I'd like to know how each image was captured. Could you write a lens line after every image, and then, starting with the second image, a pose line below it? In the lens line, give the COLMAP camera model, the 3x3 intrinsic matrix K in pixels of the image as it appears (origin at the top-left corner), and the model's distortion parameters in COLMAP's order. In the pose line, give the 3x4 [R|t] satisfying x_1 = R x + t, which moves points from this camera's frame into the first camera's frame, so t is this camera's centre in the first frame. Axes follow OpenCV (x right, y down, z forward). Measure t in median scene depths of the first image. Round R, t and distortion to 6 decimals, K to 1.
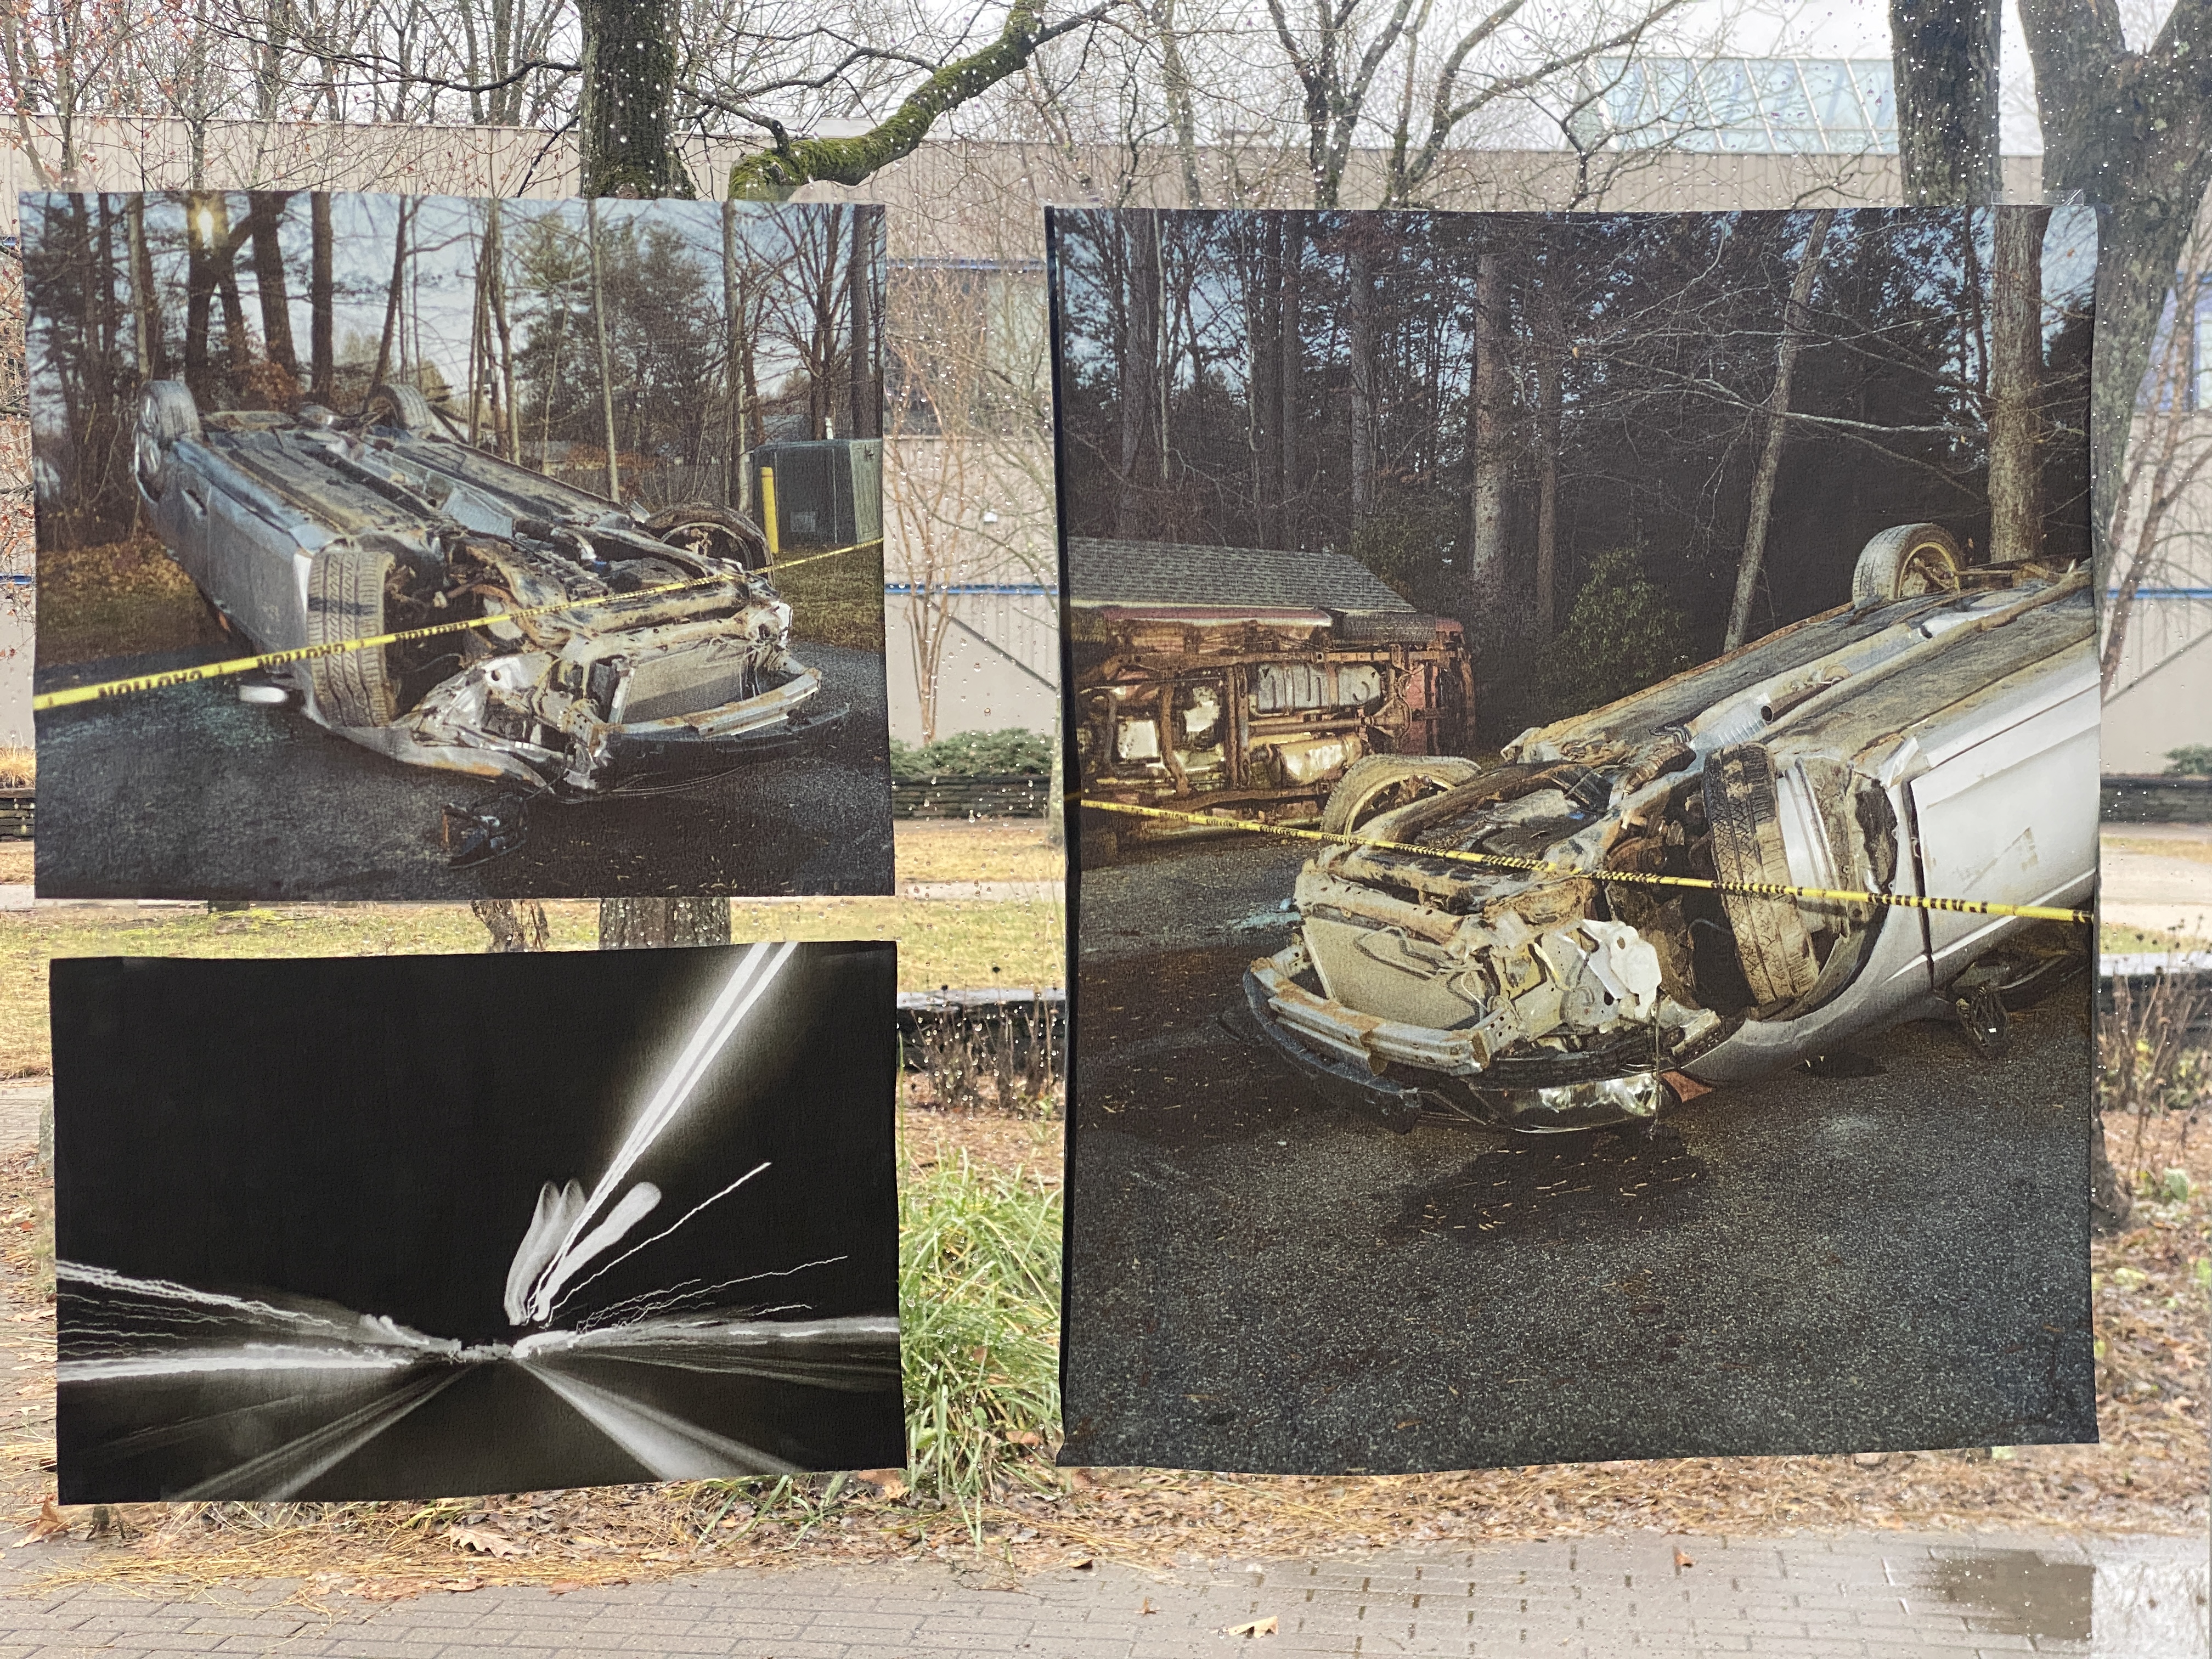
lens RADIAL K [[3303.5, 0, 1115.3], [0, 3303.5, 807.0], [0, 0, 1]] dist [0.075736, 0.000000]
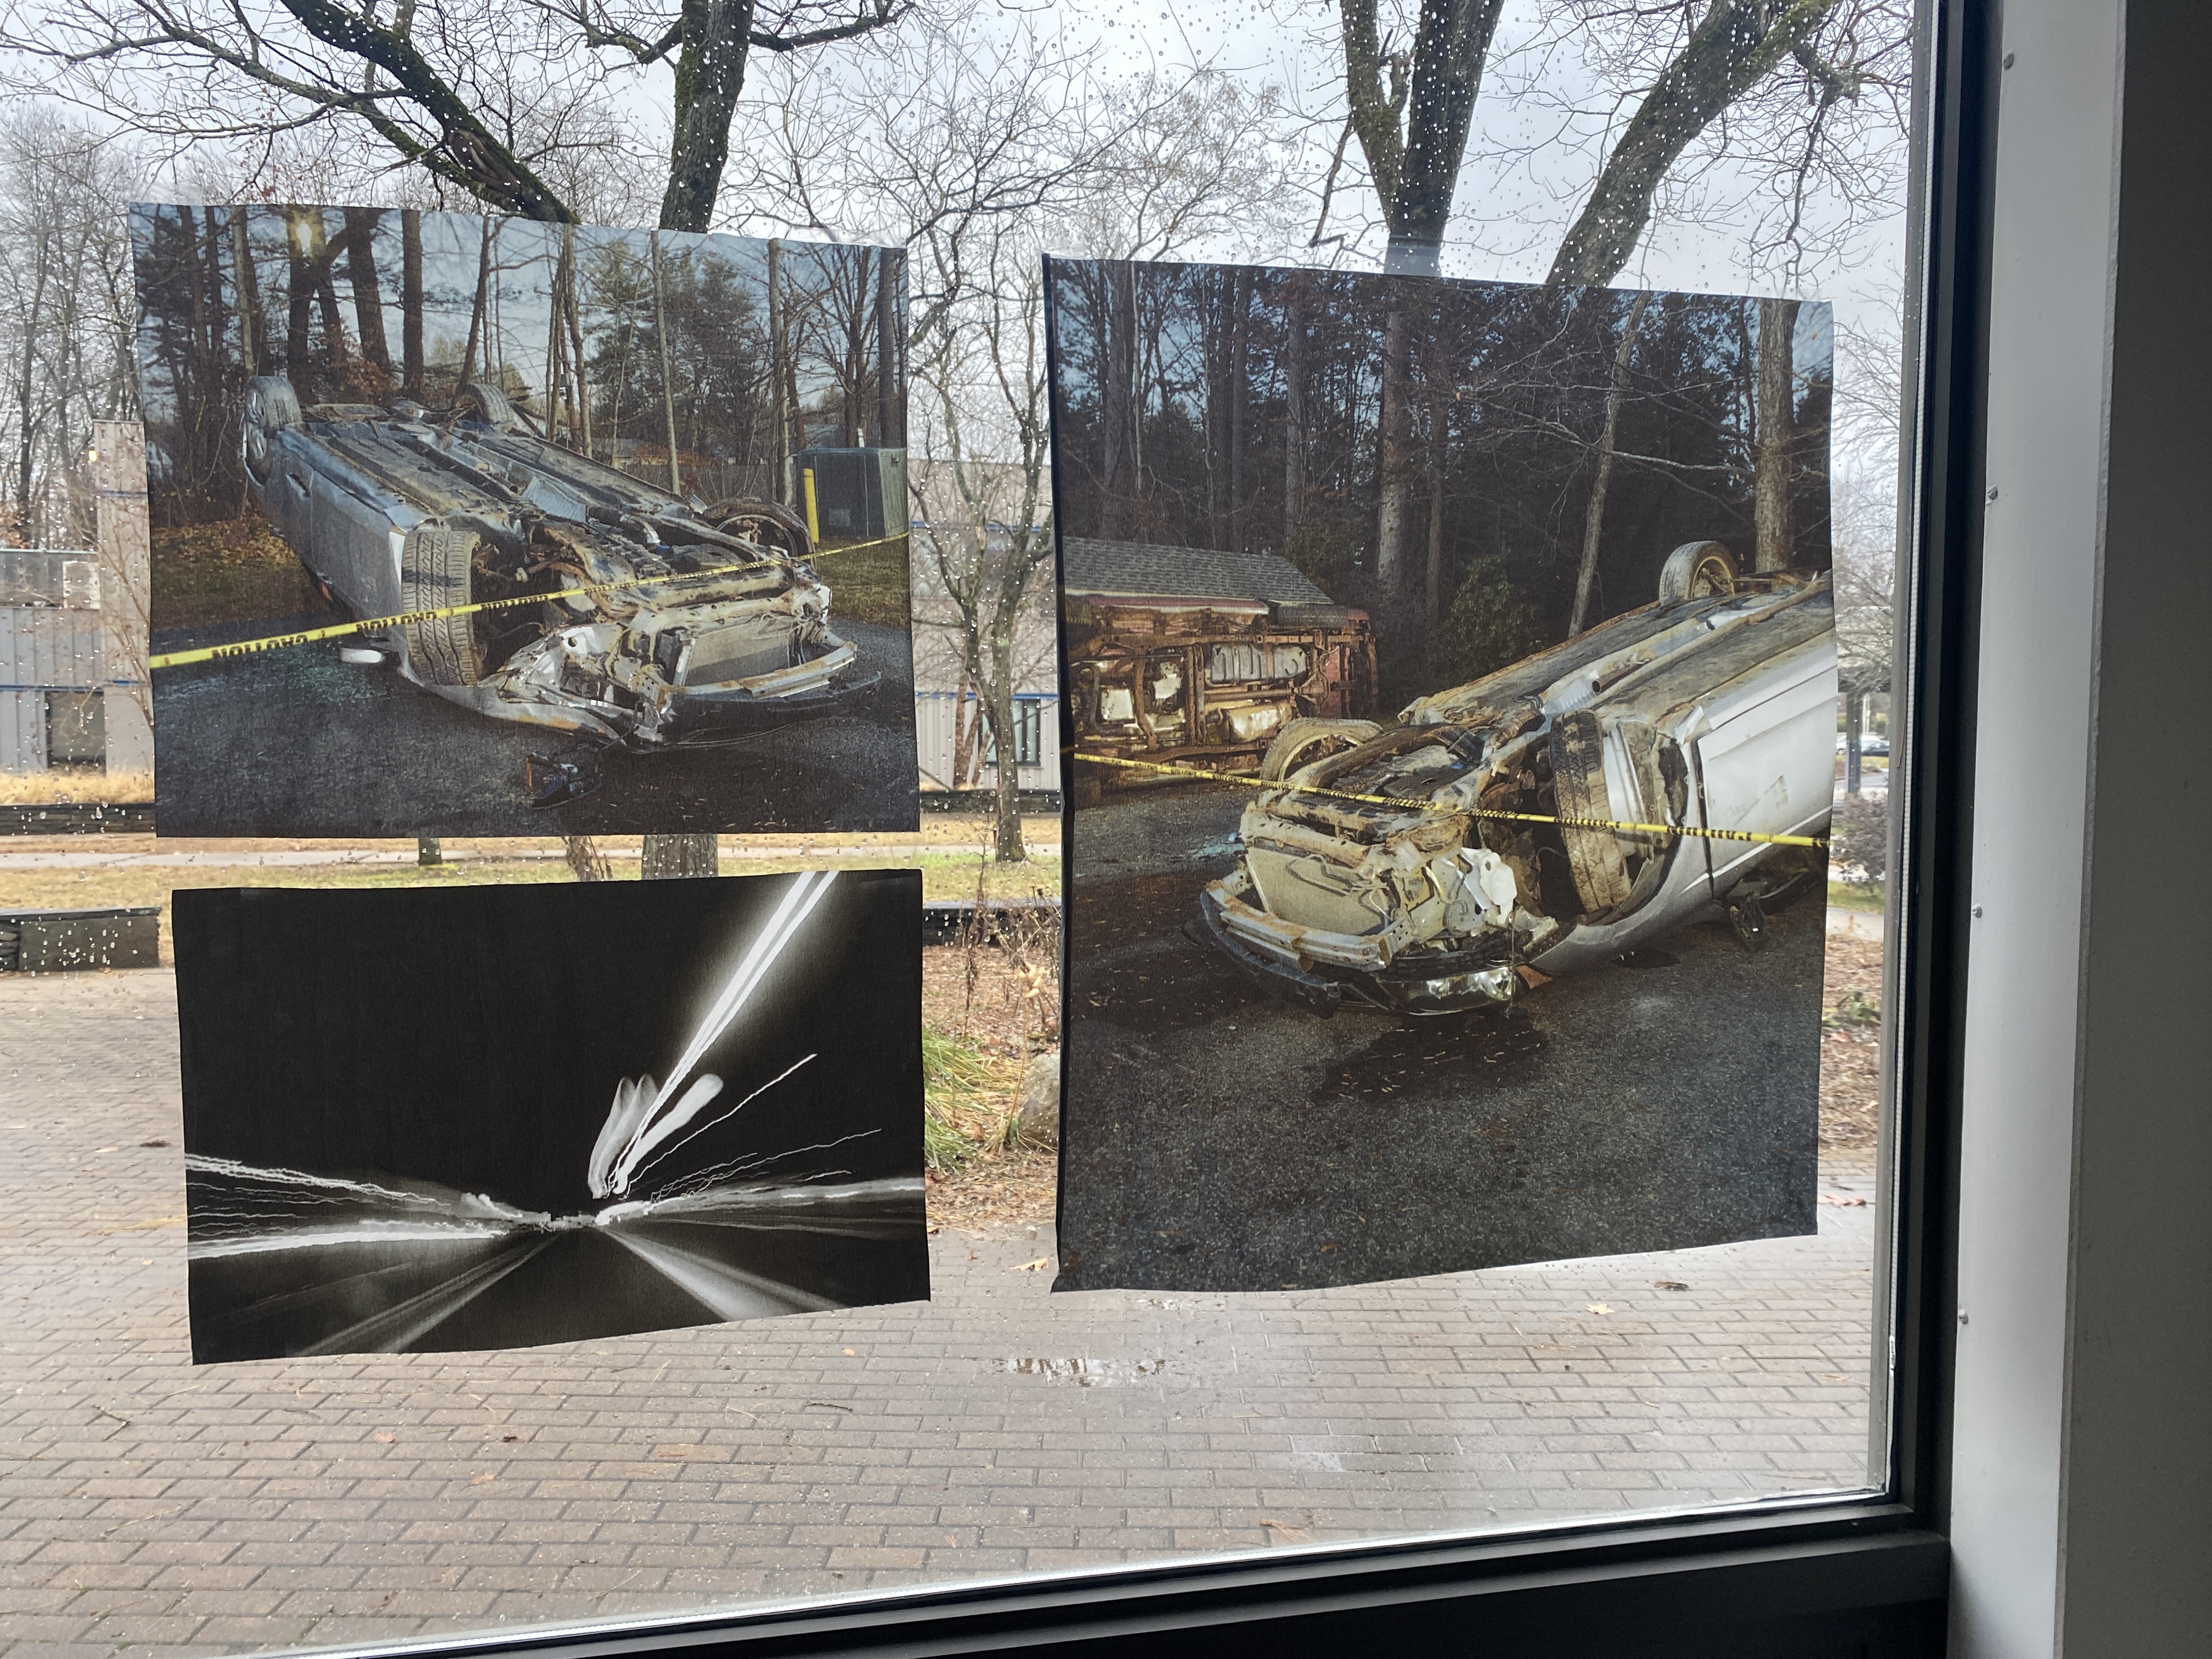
lens RADIAL K [[1679.9, 0, 1129.9], [0, 1679.9, 852.2], [0, 0, 1]] dist [0.039518, -0.059846]
pose [[0.991590, -0.007195, 0.129216, -0.070117], [0.003771, 0.999636, 0.026727, 0.018494], [-0.129361, -0.026015, 0.991256, 0.385287]]
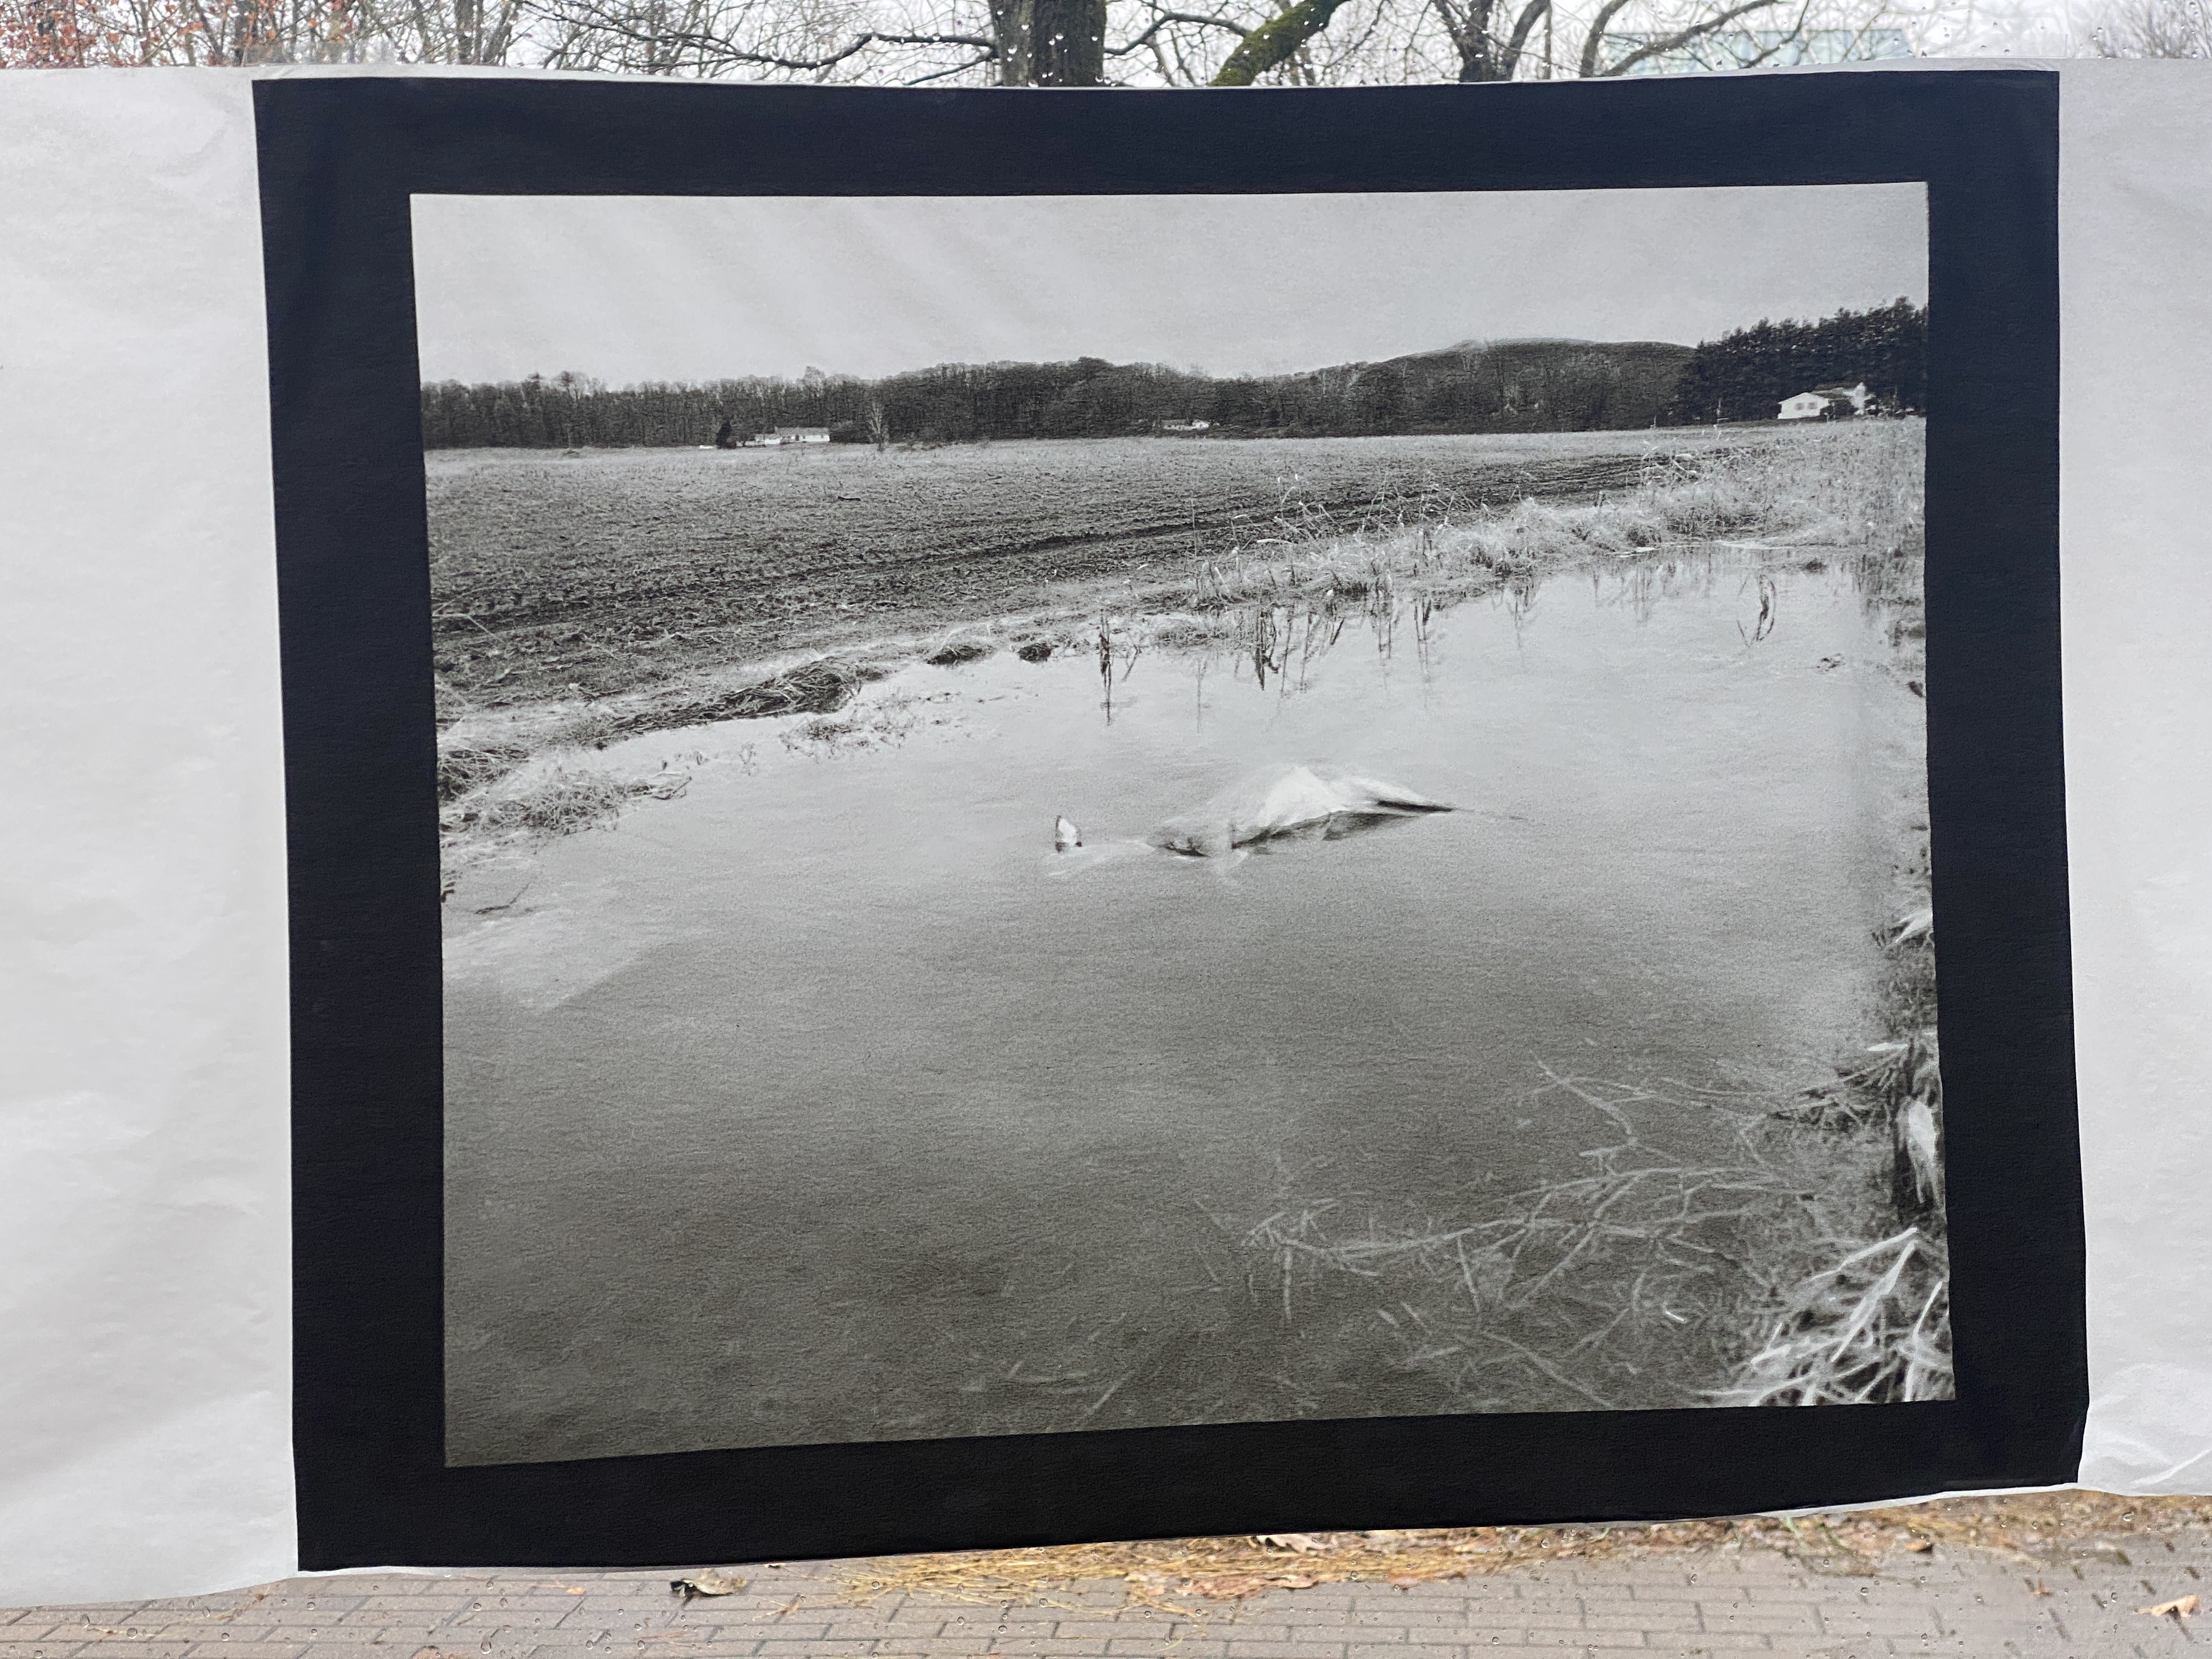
lens RADIAL K [[3303.5, 0, 1064.2], [0, 3303.5, 778.3], [0, 0, 1]] dist [0.075736, 0.000000]
pose [[0.999455, -0.030054, 0.013657, -0.930127], [0.030165, 0.999513, -0.007994, 0.032109], [-0.013410, 0.008401, 0.999875, 0.166765]]
